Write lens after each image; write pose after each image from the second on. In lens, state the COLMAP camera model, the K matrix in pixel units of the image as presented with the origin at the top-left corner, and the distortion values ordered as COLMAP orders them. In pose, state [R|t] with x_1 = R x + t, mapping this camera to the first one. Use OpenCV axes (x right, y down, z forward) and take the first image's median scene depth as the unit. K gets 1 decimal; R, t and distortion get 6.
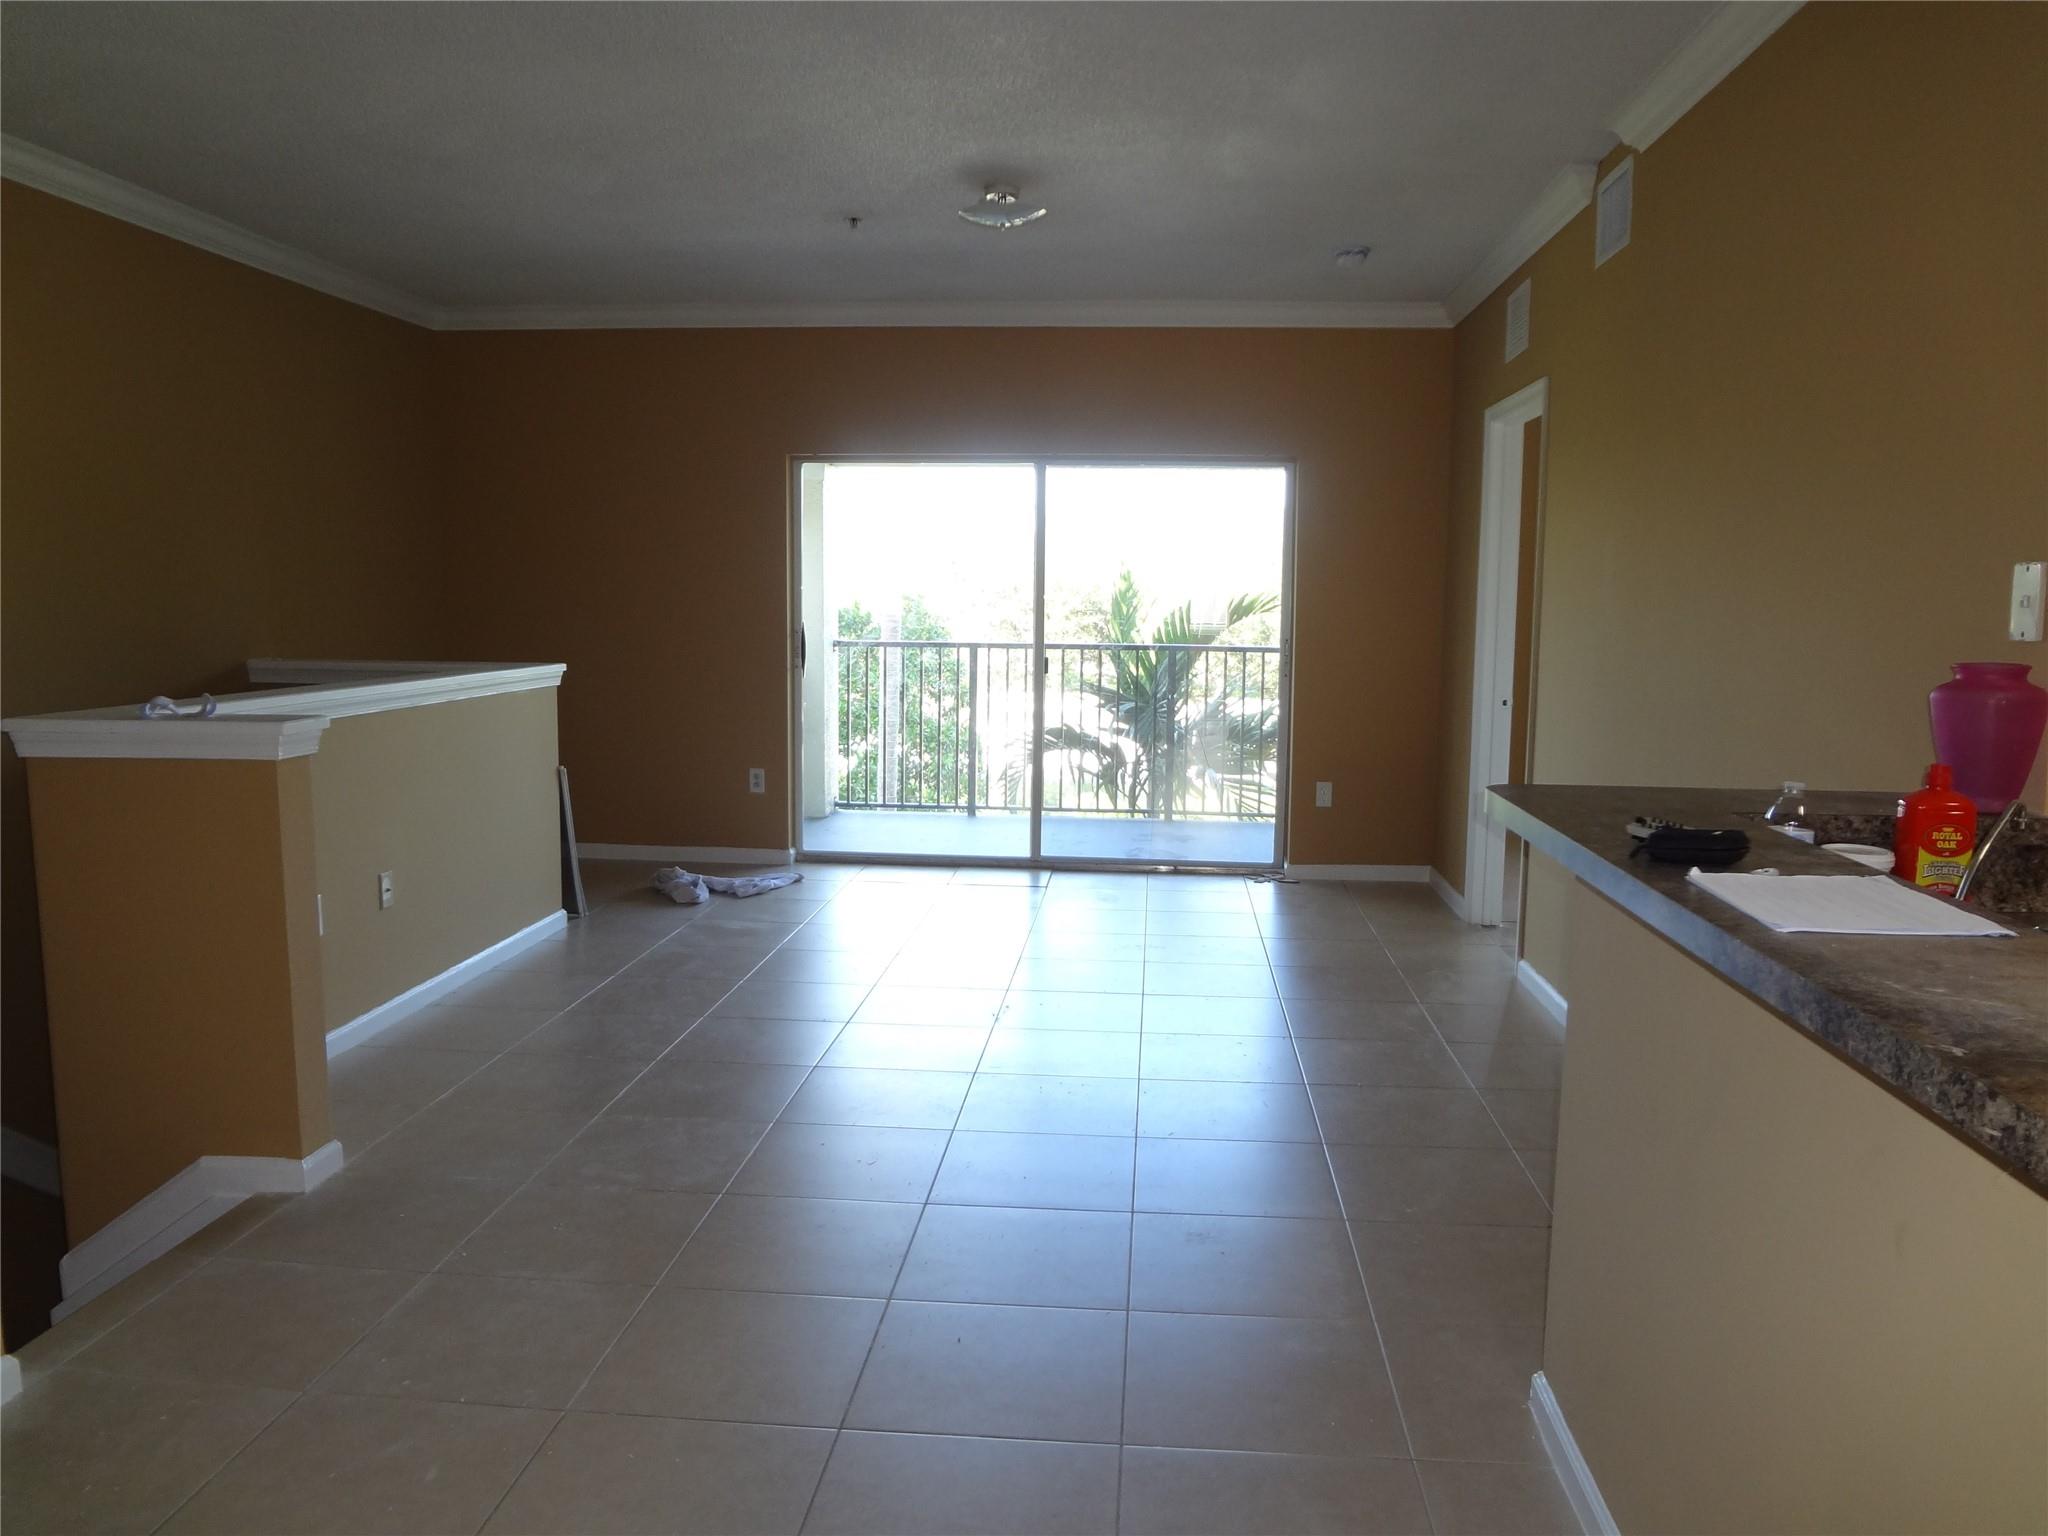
lens RADIAL K [[1524.6, 0, 1024.0], [0, 1524.6, 768.0], [0, 0, 1]] dist [0.005221, 0.000525]
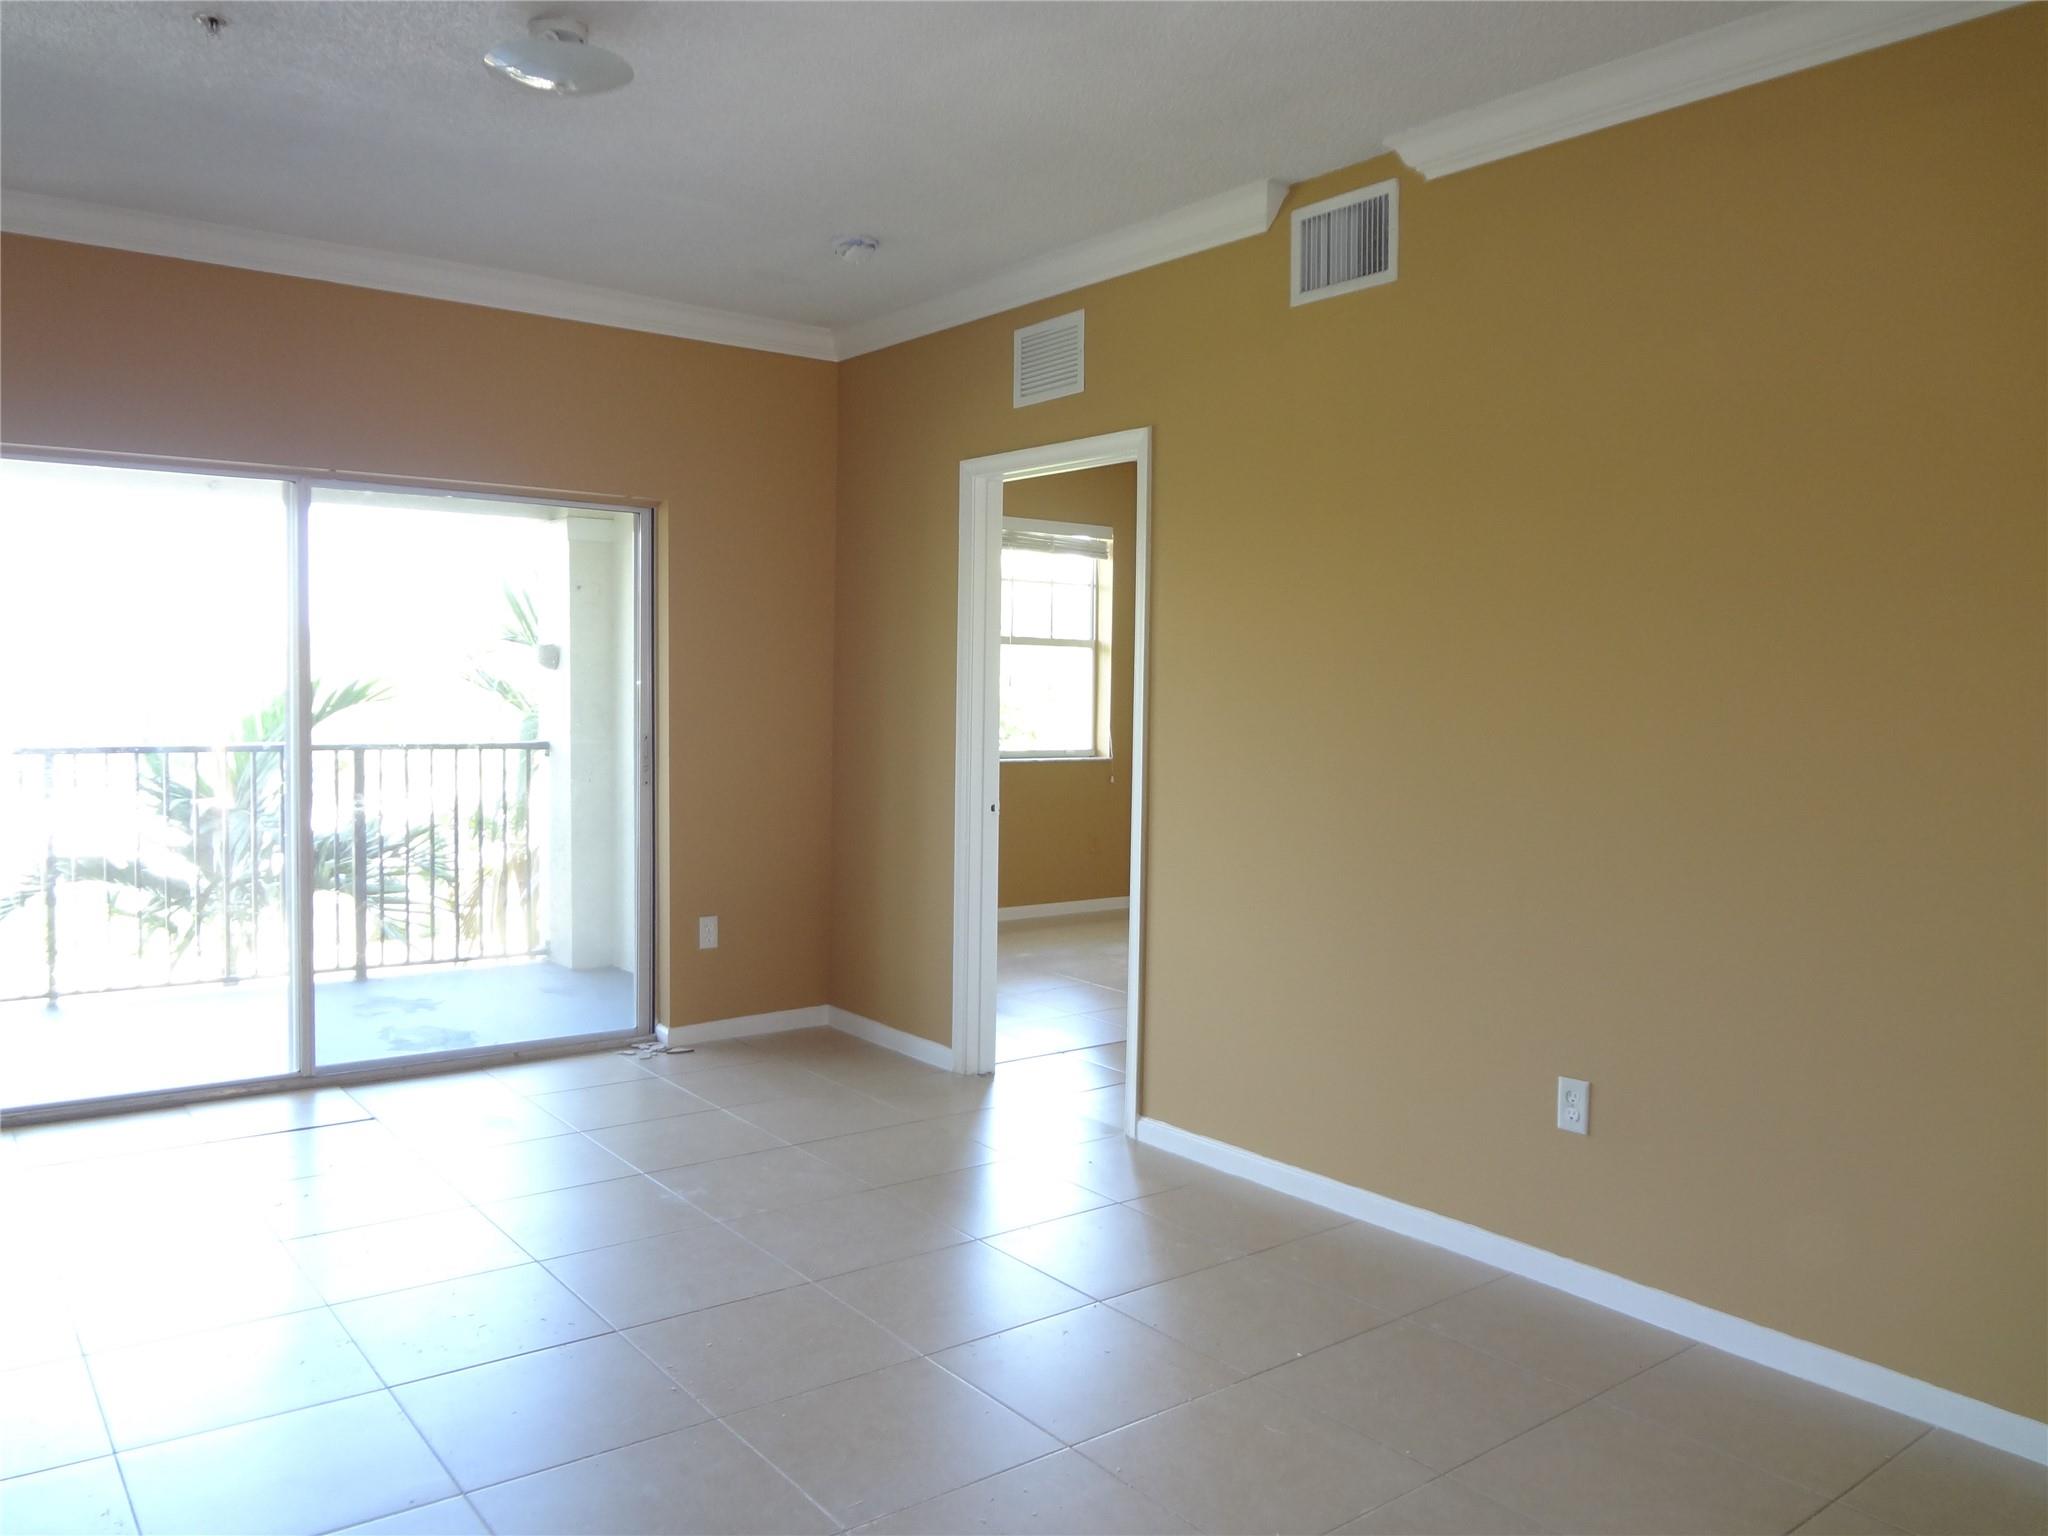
lens RADIAL K [[1524.6, 0, 1024.0], [0, 1524.6, 768.0], [0, 0, 1]] dist [0.005221, 0.000525]
pose [[0.736166, -0.019823, 0.676511, -0.209274], [0.061016, 0.997445, -0.037169, -0.027676], [-0.674046, 0.068640, 0.735494, 0.314526]]
